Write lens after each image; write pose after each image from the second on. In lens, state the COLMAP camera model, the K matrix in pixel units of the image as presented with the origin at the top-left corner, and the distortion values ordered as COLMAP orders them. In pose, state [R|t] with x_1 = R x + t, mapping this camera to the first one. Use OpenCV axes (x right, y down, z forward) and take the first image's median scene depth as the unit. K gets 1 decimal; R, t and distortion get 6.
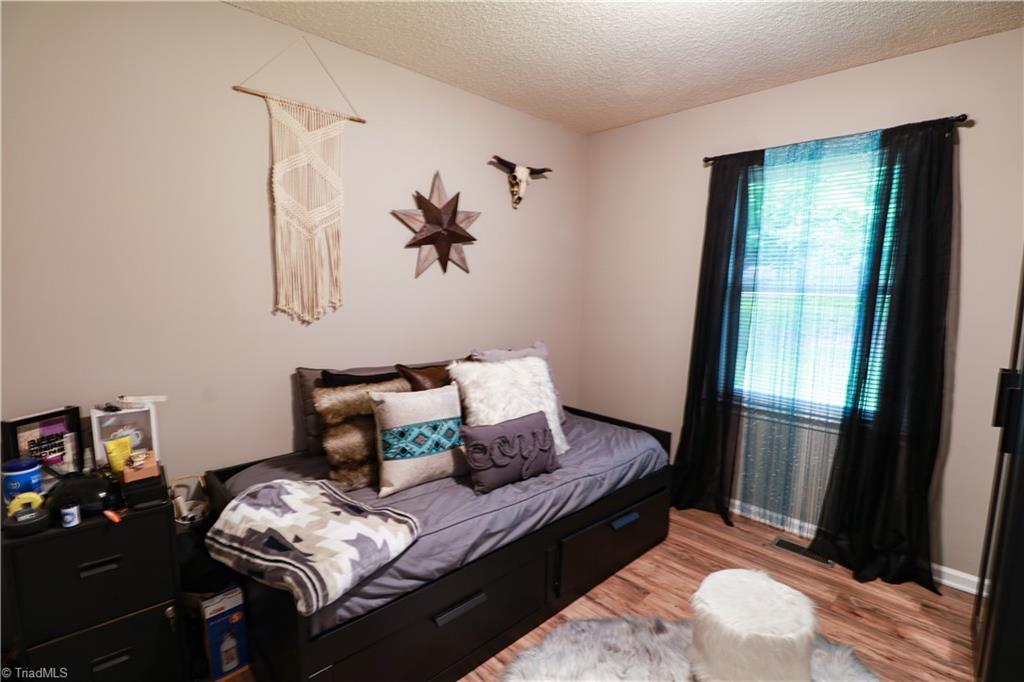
lens RADIAL K [[473.4, 0, 517.8], [0, 473.4, 342.6], [0, 0, 1]] dist [-0.008555, -0.008409]
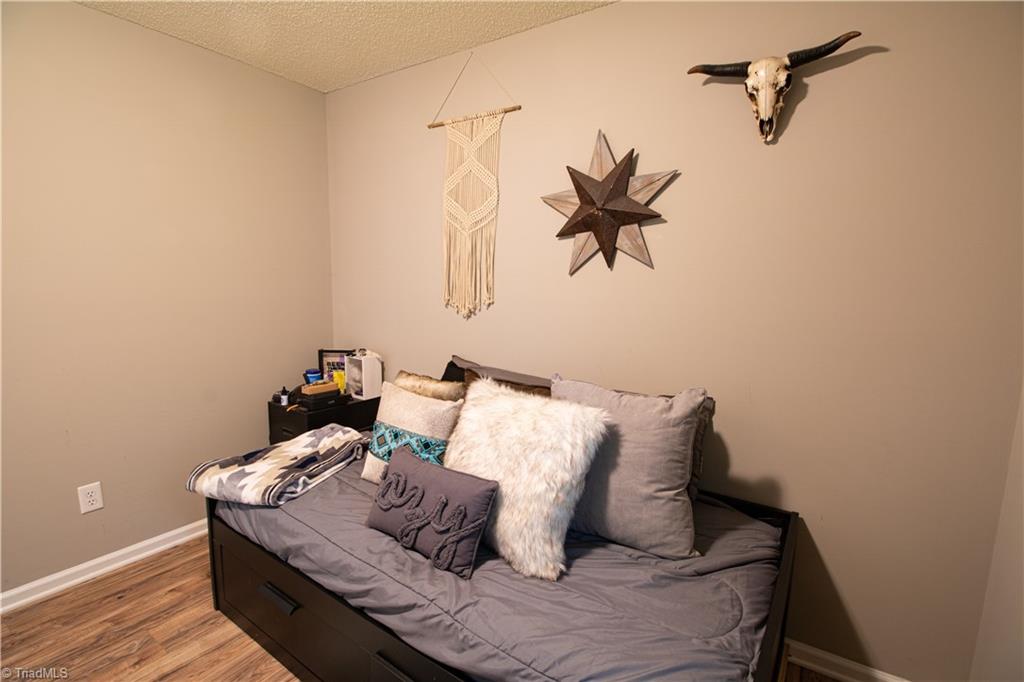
lens RADIAL K [[473.4, 0, 510.7], [0, 473.4, 340.4], [0, 0, 1]] dist [-0.008555, -0.008409]
pose [[0.204121, 0.118663, -0.971727, 0.672486], [-0.133620, 0.986713, 0.092425, -0.107978], [0.969784, 0.110976, 0.217264, 0.895554]]
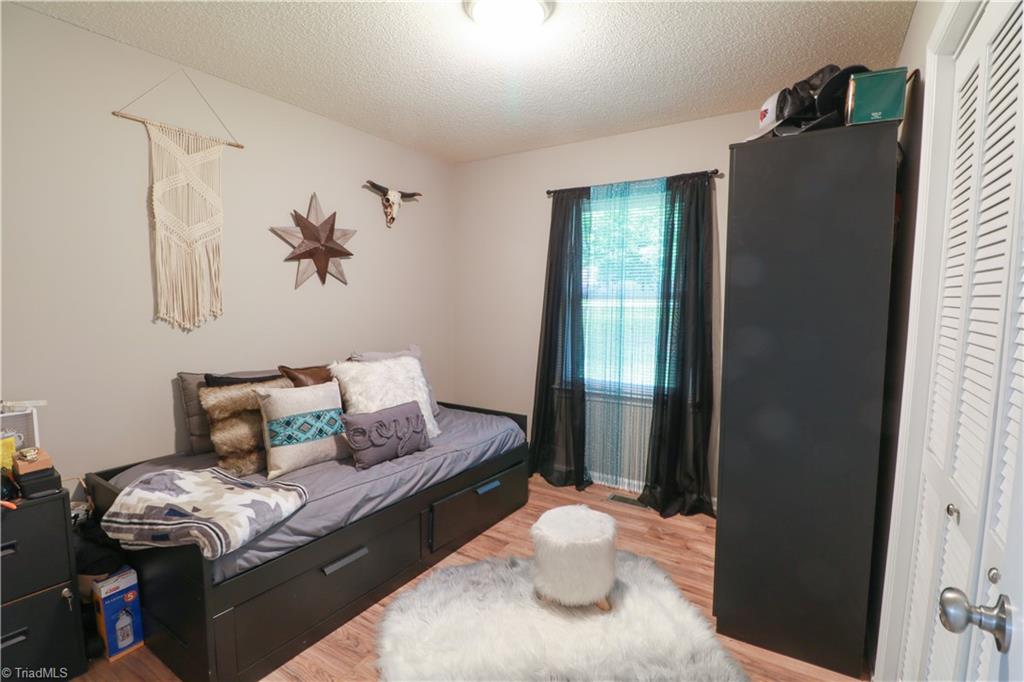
lens RADIAL K [[473.4, 0, 518.3], [0, 473.4, 342.0], [0, 0, 1]] dist [-0.008555, -0.008409]
pose [[0.971693, -0.030040, 0.234330, 0.030669], [0.037364, 0.998940, -0.026880, 0.041559], [-0.233274, 0.034875, 0.971785, -0.213105]]
